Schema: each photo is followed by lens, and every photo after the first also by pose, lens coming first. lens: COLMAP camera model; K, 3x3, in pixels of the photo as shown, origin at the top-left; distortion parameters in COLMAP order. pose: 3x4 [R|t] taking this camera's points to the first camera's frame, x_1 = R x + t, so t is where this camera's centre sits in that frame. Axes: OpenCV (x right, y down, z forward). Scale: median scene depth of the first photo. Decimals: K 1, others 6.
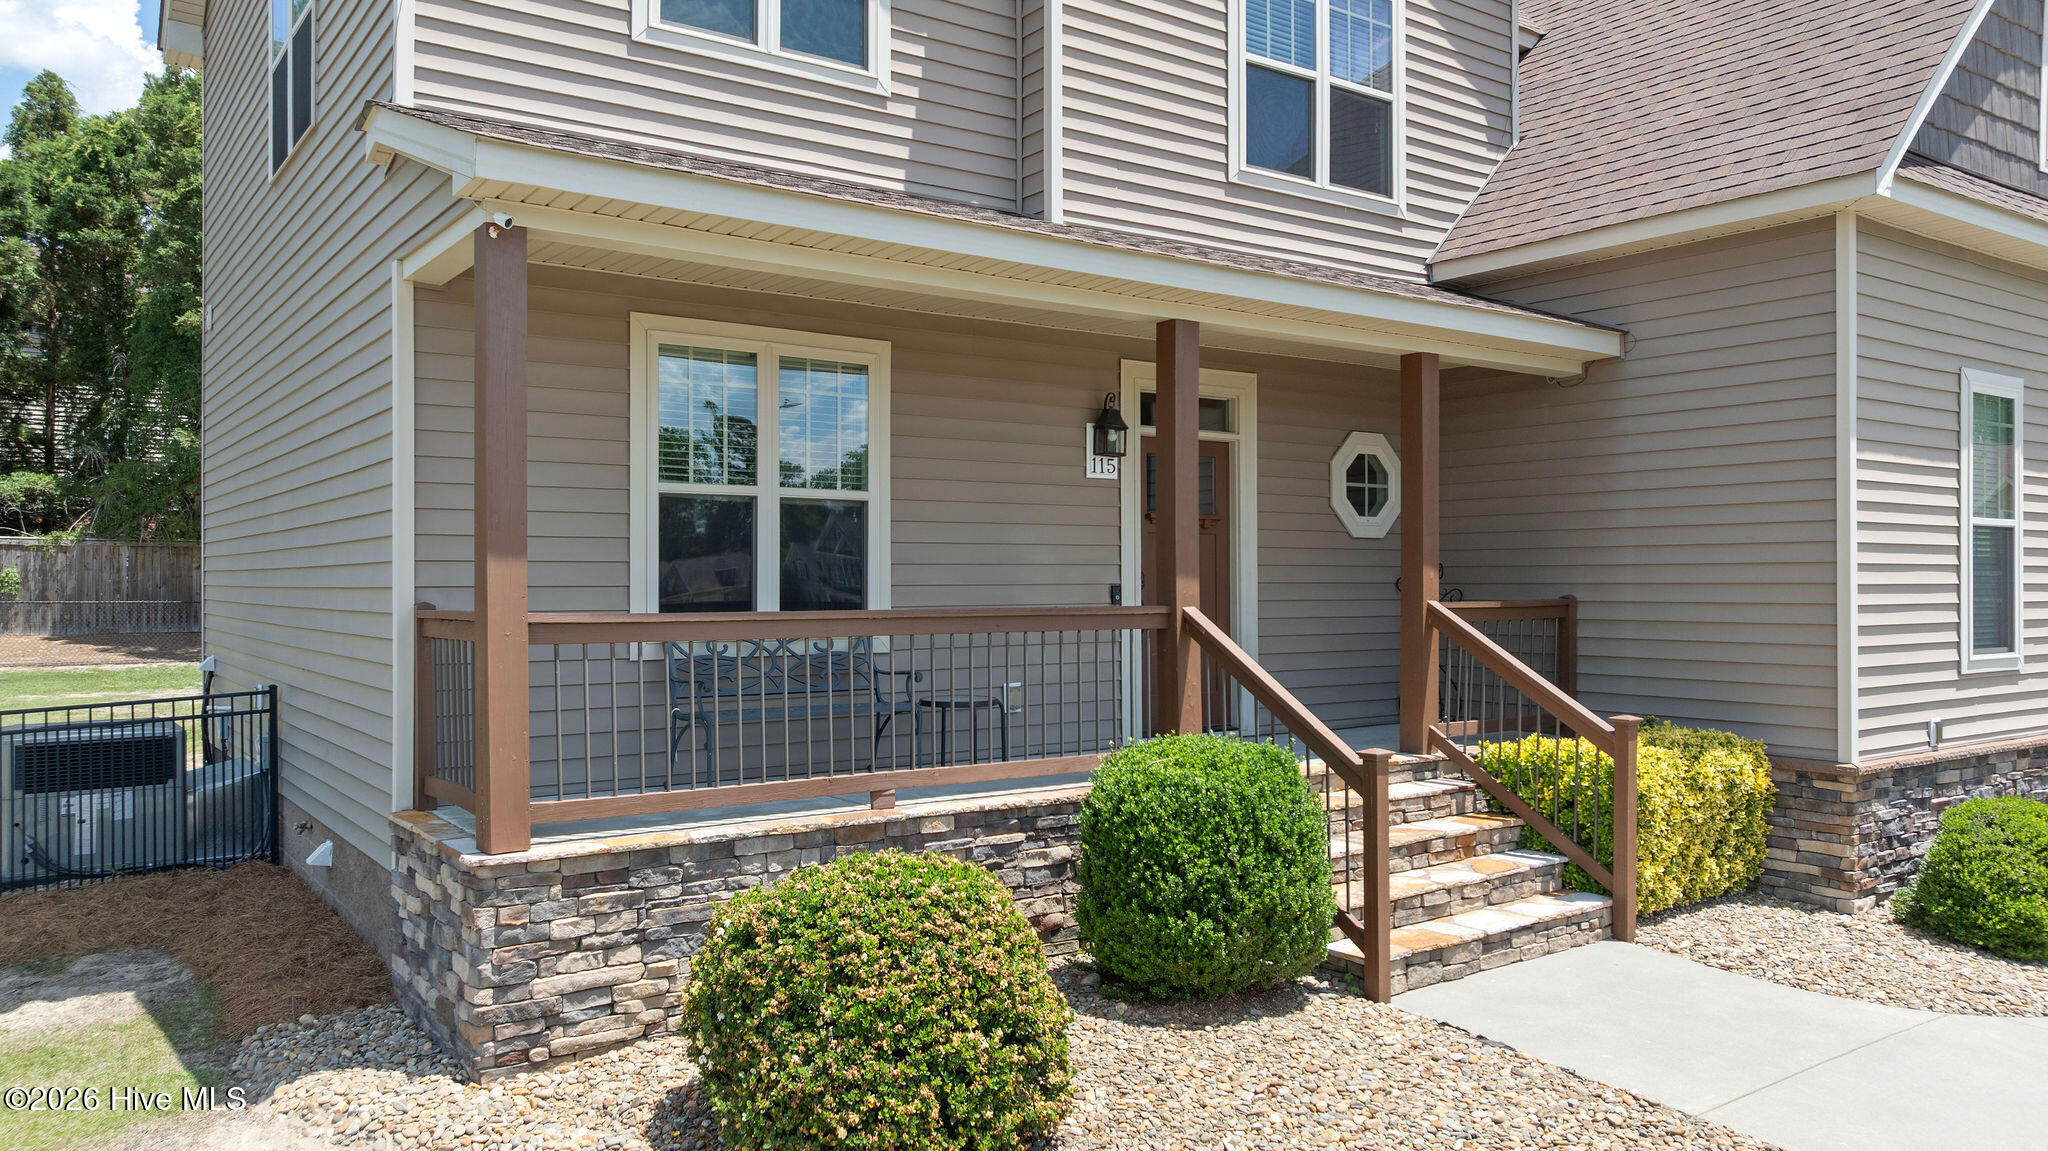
lens RADIAL K [[1463.5, 0, 1024.0], [0, 1463.5, 575.5], [0, 0, 1]] dist [-0.024861, 0.021661]
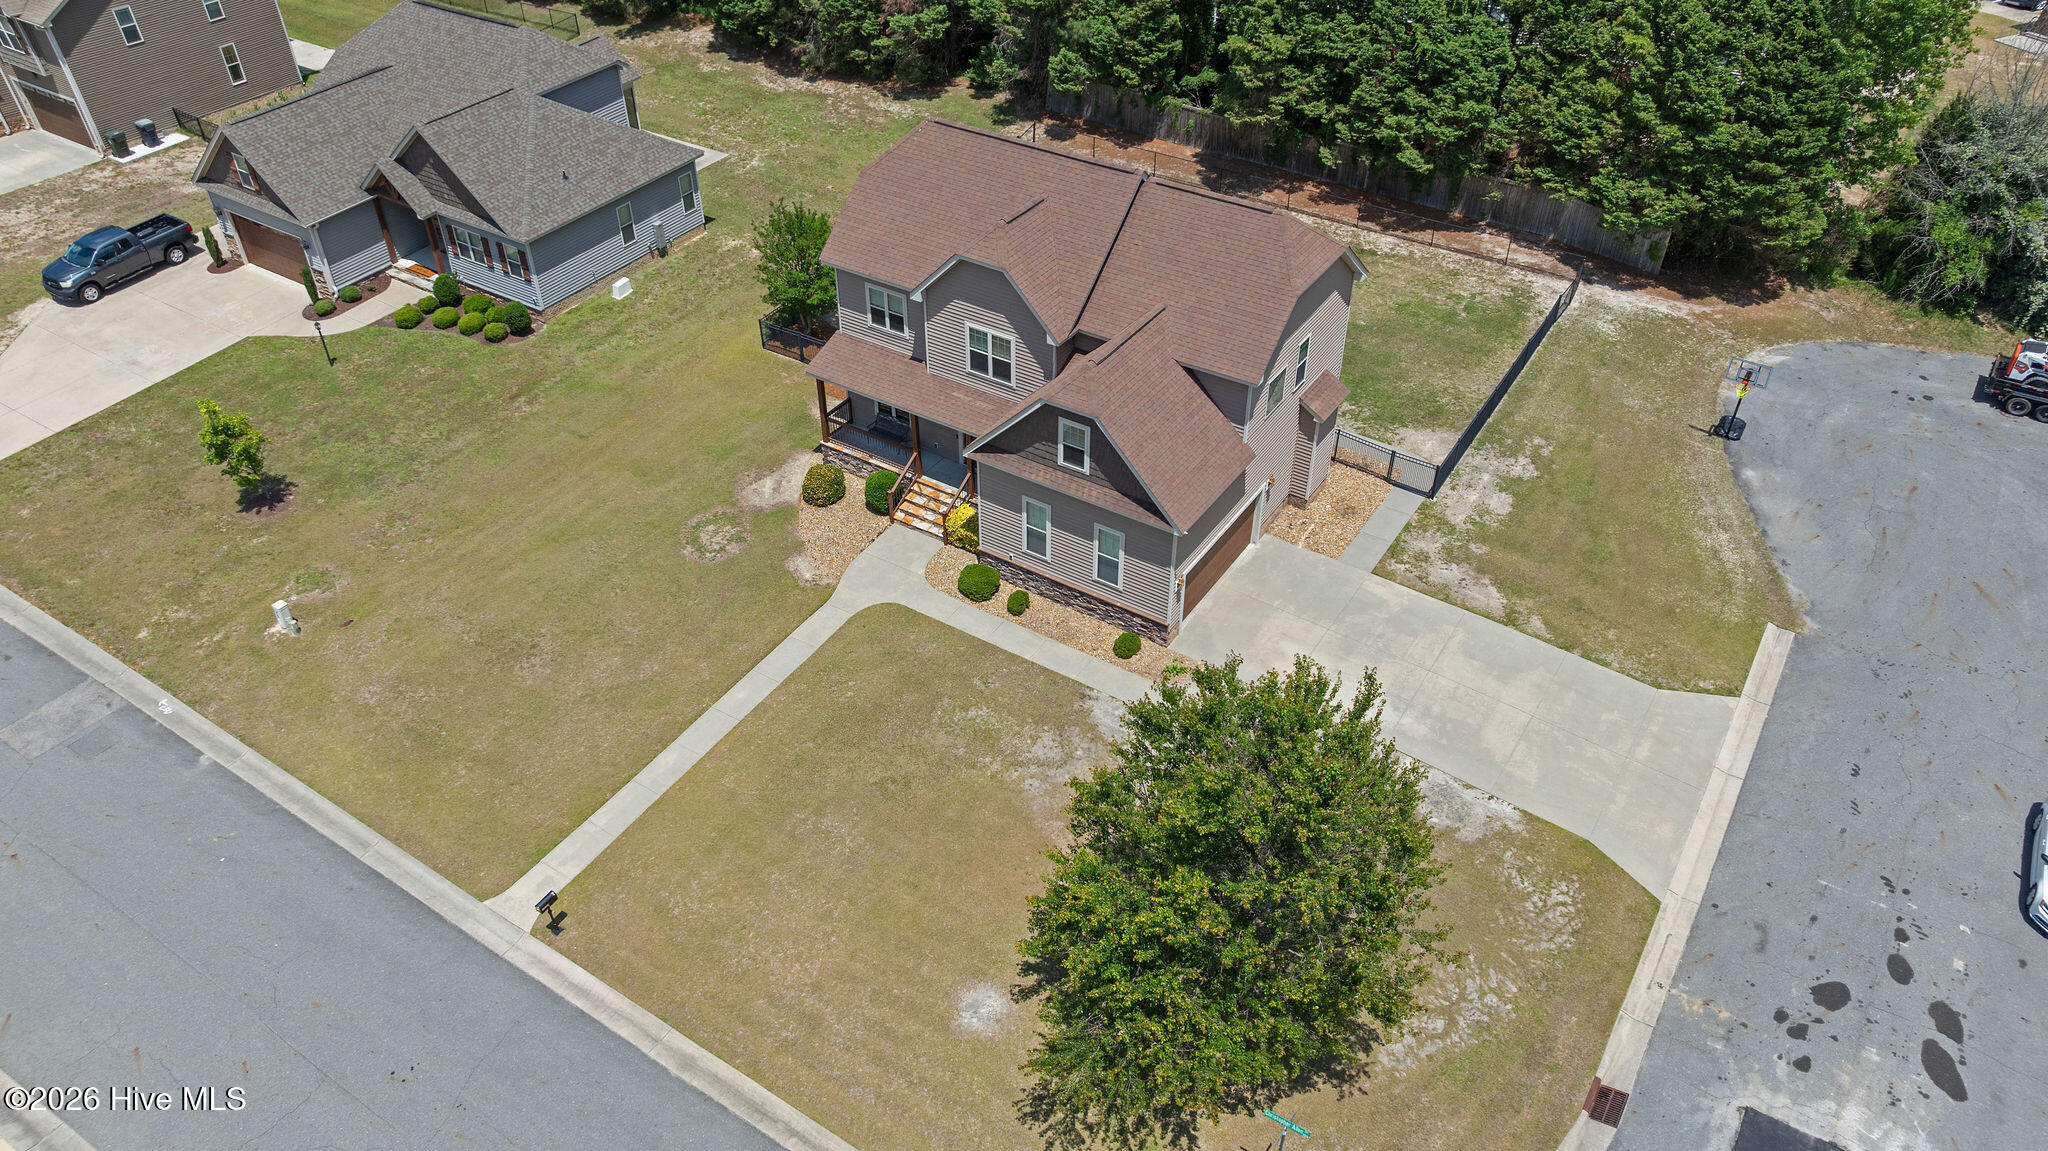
lens RADIAL K [[1452.6, 0, 1024.0], [0, 1452.6, 575.5], [0, 0, 1]] dist [-0.032956, 0.037565]
pose [[0.360474, 0.587142, -0.724792, 4.307976], [0.007475, 0.775189, 0.631685, -2.943776], [0.932739, -0.233124, 0.275047, -0.236998]]
